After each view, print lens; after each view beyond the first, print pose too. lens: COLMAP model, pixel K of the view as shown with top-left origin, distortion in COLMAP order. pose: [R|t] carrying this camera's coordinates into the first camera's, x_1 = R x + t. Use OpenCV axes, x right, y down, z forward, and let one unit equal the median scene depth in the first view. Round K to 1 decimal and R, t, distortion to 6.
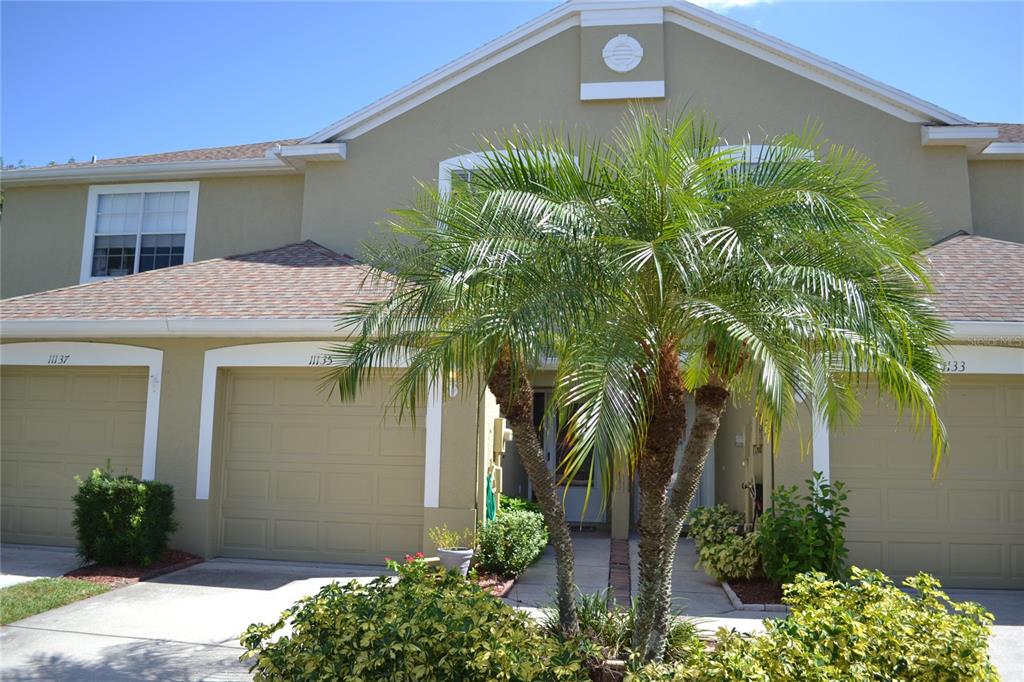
lens RADIAL K [[824.5, 0, 512.1], [0, 824.5, 340.6], [0, 0, 1]] dist [-0.074583, 0.009759]
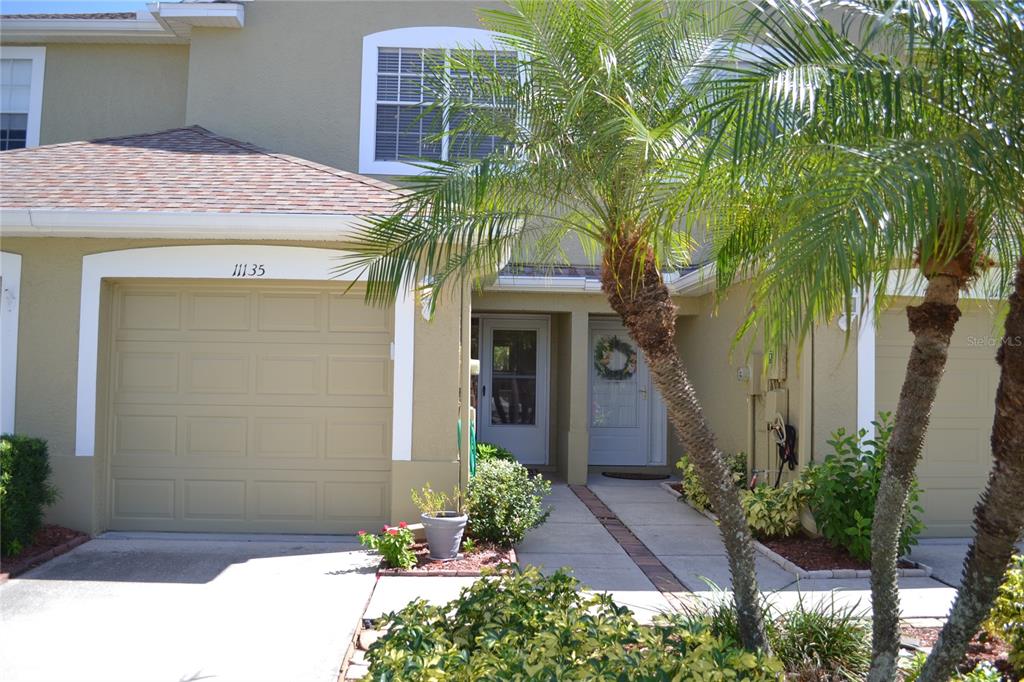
lens RADIAL K [[824.5, 0, 511.6], [0, 824.5, 340.9], [0, 0, 1]] dist [-0.074583, 0.009759]
pose [[0.981551, 0.003214, 0.191175, -0.138701], [-0.019742, 0.996218, 0.084617, 0.020154], [-0.190180, -0.086830, 0.977902, 0.213557]]
